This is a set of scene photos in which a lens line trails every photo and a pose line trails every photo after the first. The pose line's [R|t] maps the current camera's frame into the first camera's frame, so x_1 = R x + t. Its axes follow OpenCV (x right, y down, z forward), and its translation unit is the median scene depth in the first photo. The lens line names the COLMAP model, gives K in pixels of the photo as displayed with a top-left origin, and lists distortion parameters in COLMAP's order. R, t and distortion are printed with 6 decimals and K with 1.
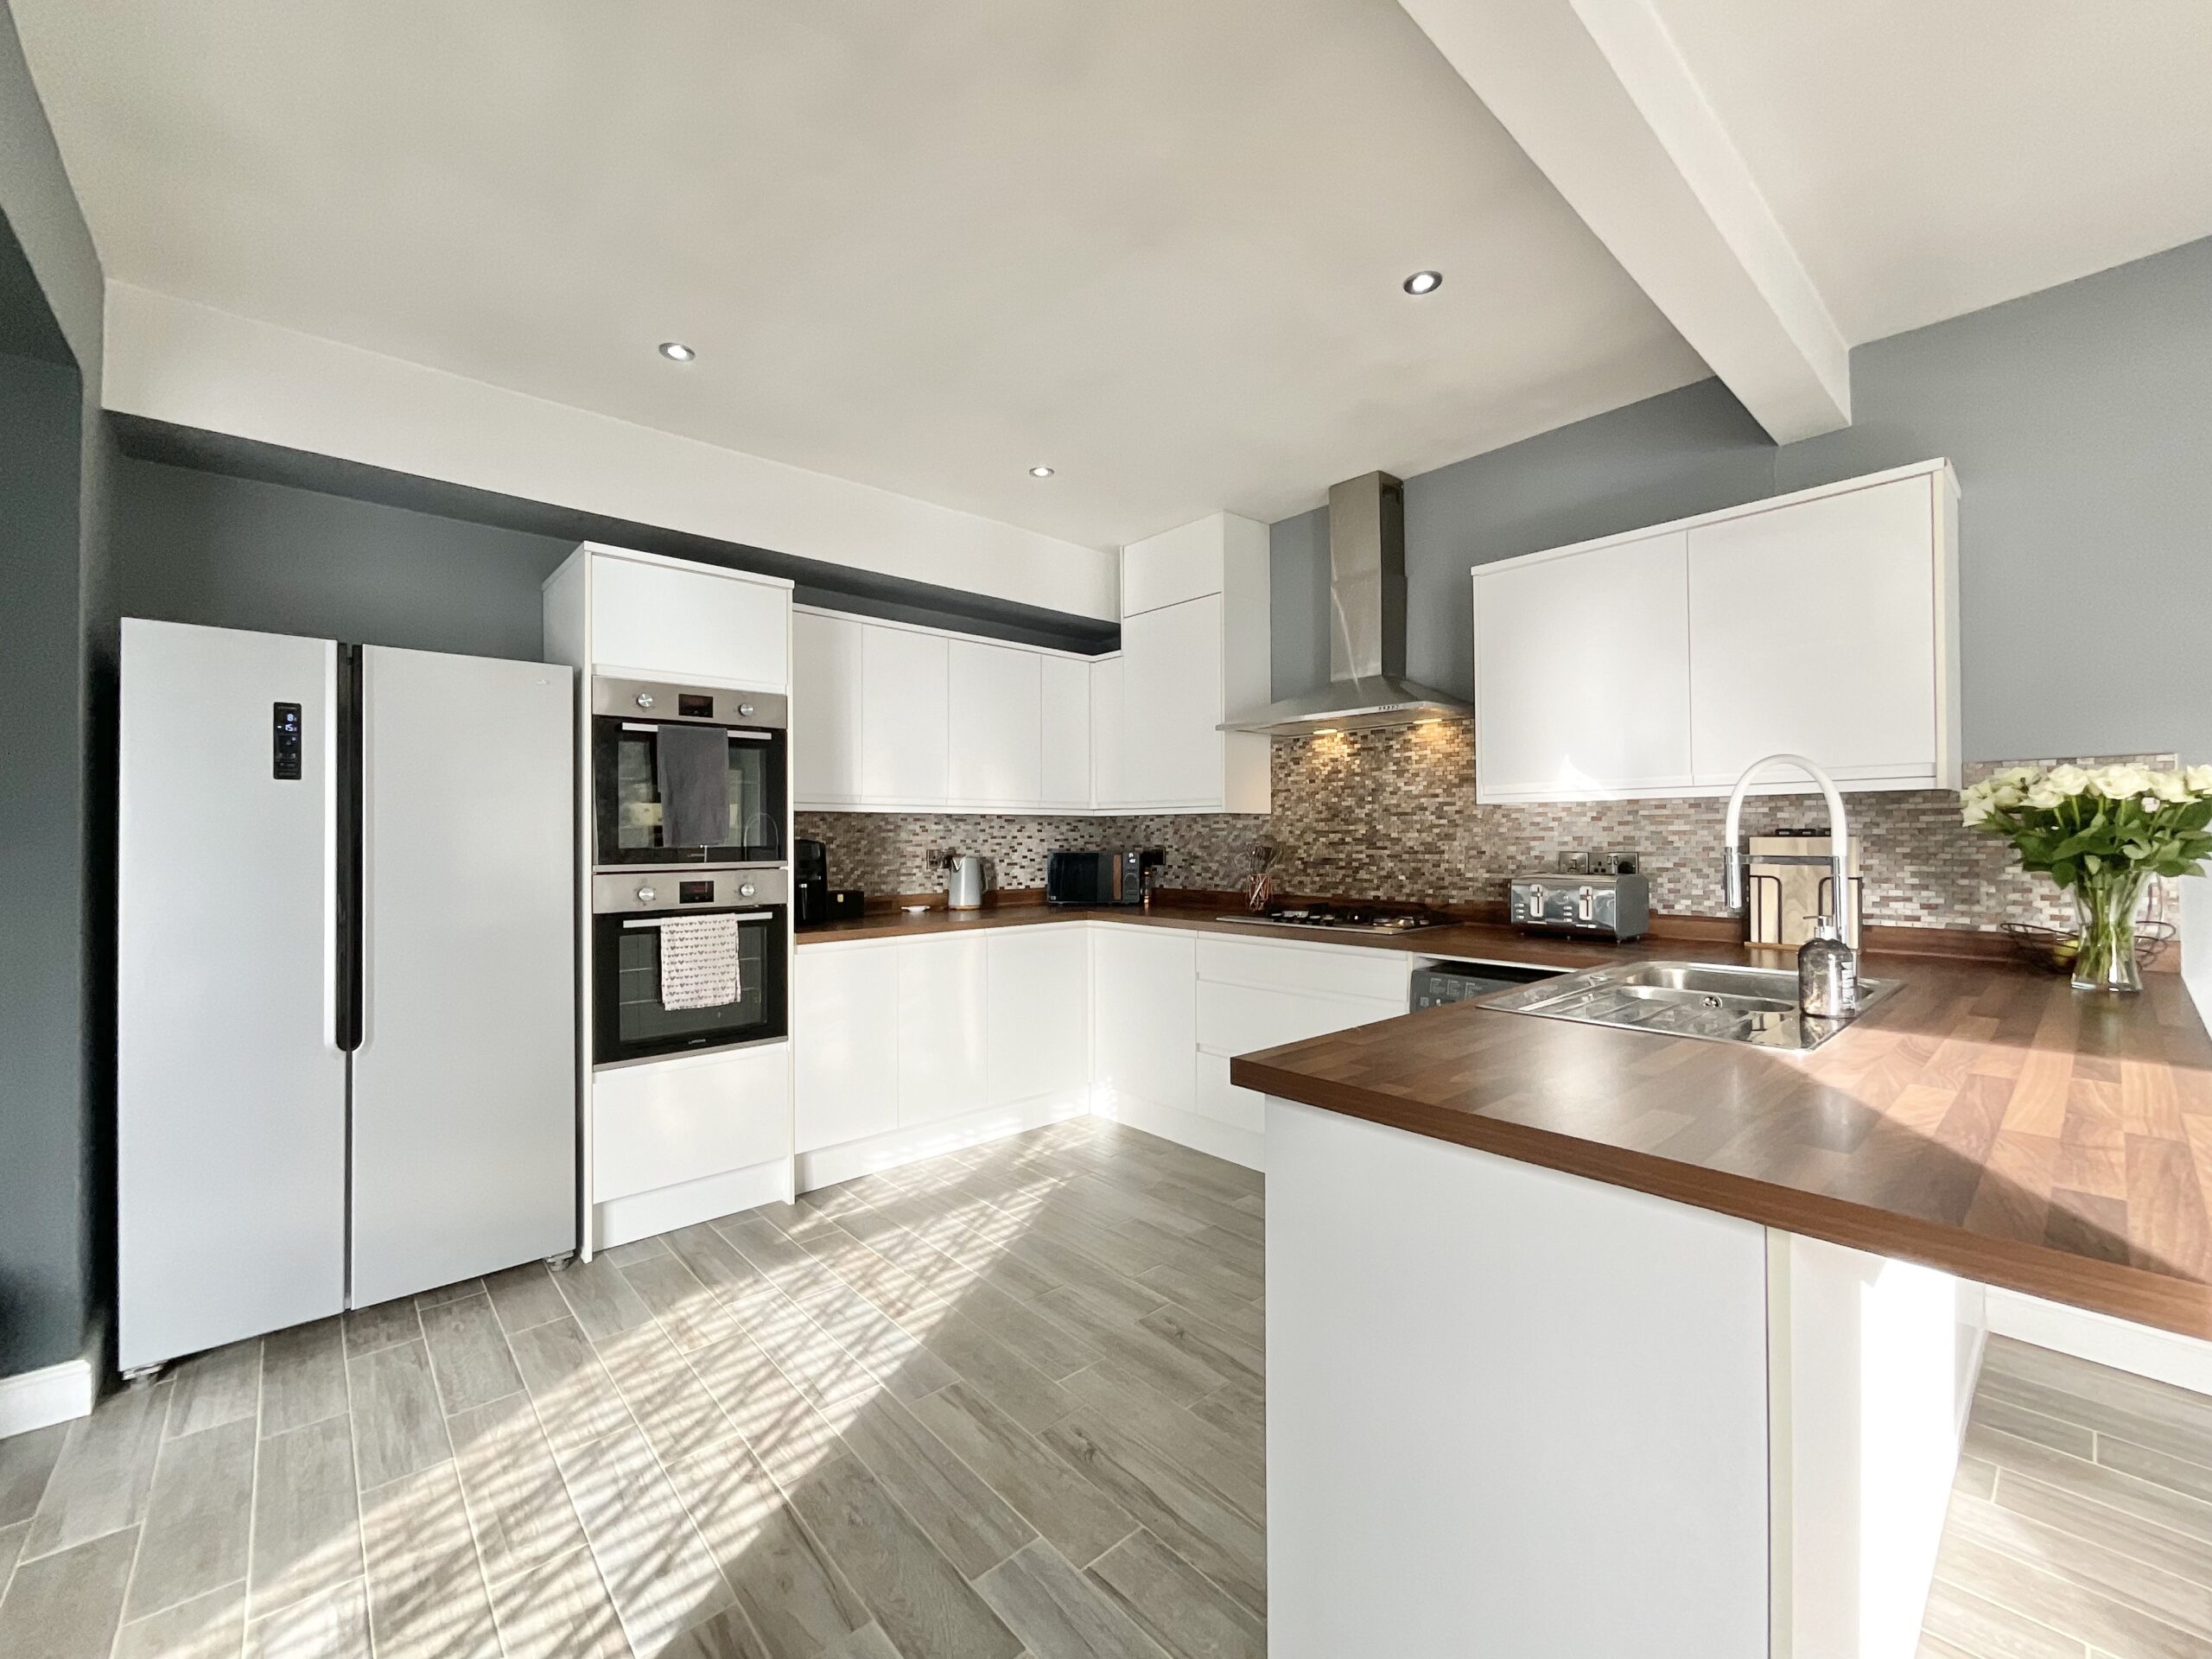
lens RADIAL K [[894.5, 0, 1106.0], [0, 894.5, 829.5], [0, 0, 1]] dist [-0.005201, 0.000187]
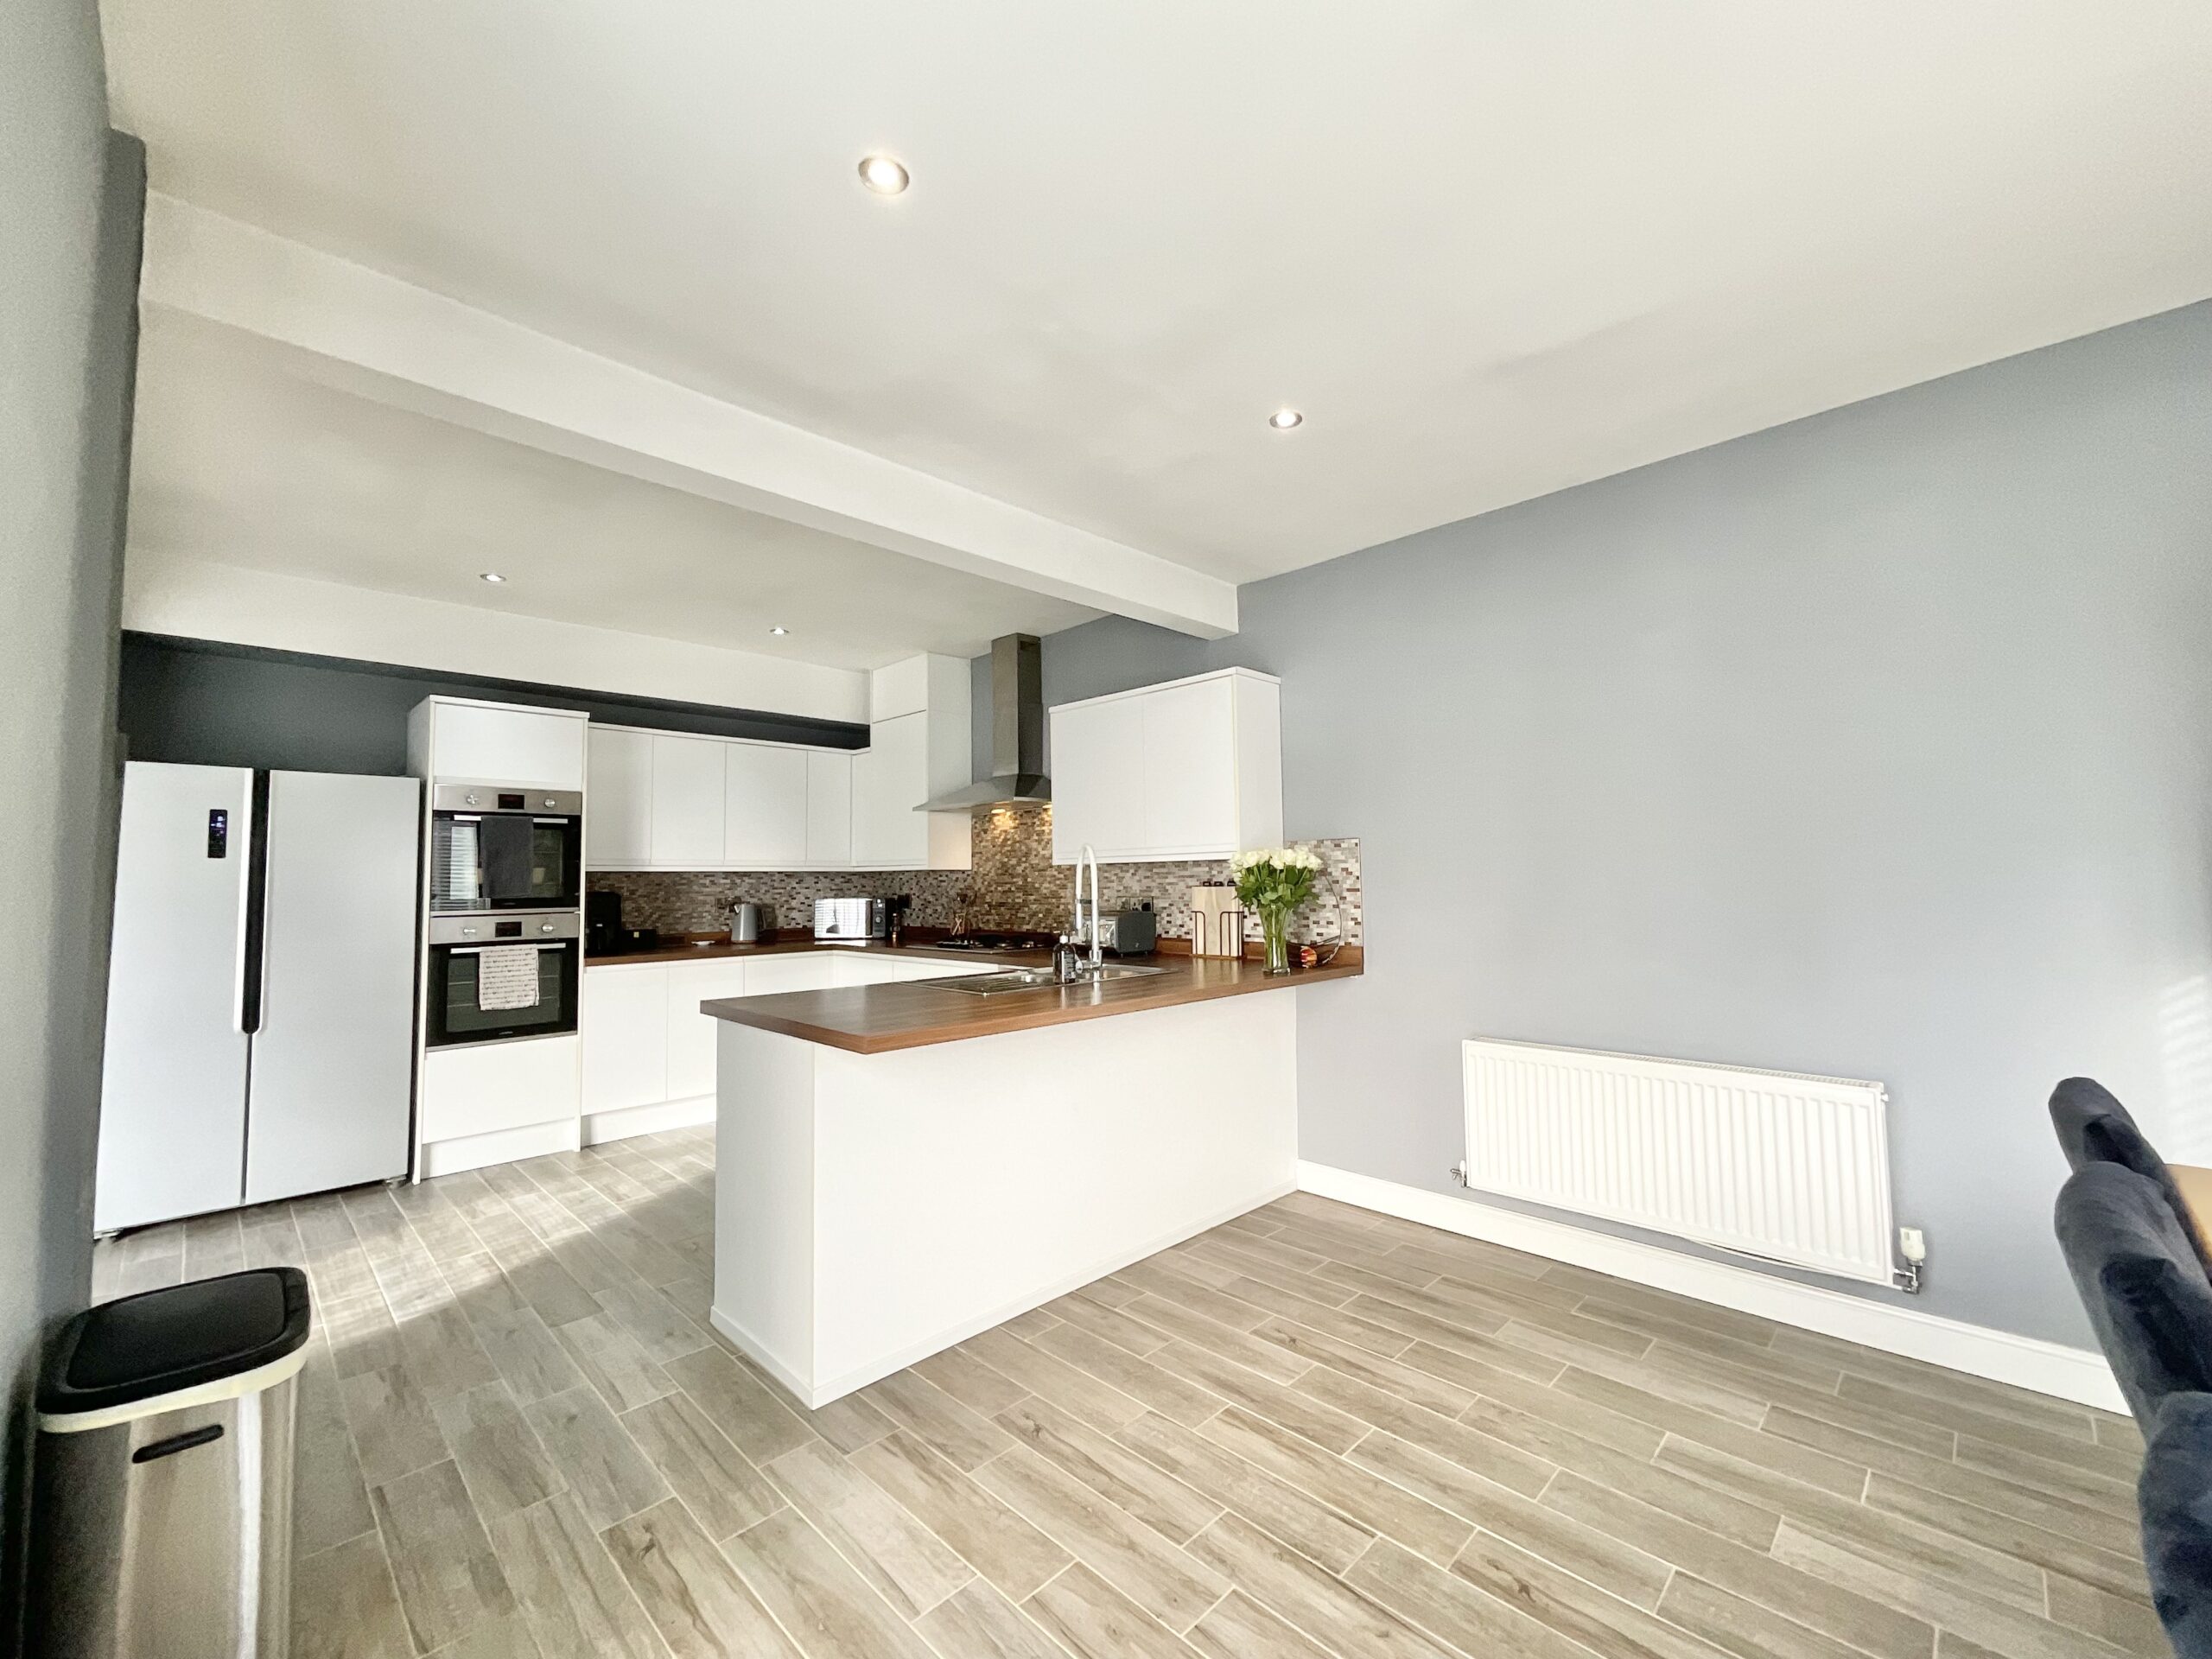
lens RADIAL K [[894.0, 0, 1106.0], [0, 894.0, 829.5], [0, 0, 1]] dist [-0.000451, 0.000168]
pose [[0.998399, -0.003916, 0.056426, 0.402042], [0.006746, 0.998724, -0.050049, -0.011876], [-0.056158, 0.050349, 0.997152, -0.476827]]
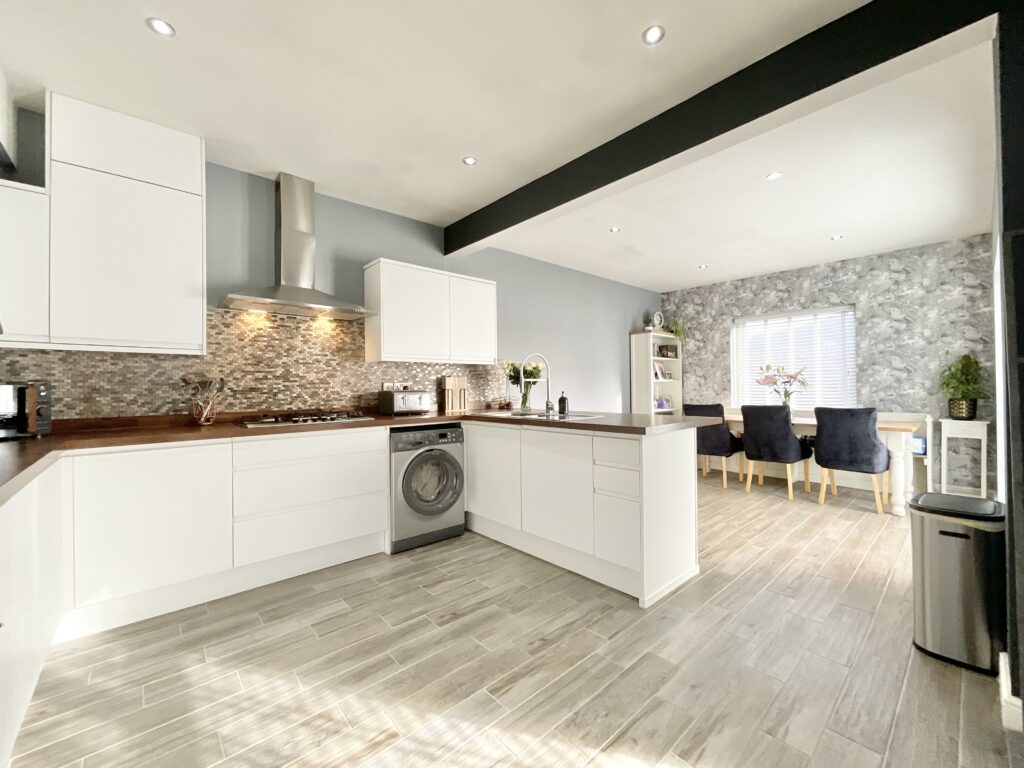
lens RADIAL K [[414.1, 0, 512.0], [0, 414.1, 384.0], [0, 0, 1]] dist [-0.005201, 0.000187]
pose [[0.003110, 0.012359, 0.999919, -0.621488], [0.002596, 0.999920, -0.012367, 0.043491], [-0.999992, 0.002634, 0.003078, 0.633887]]
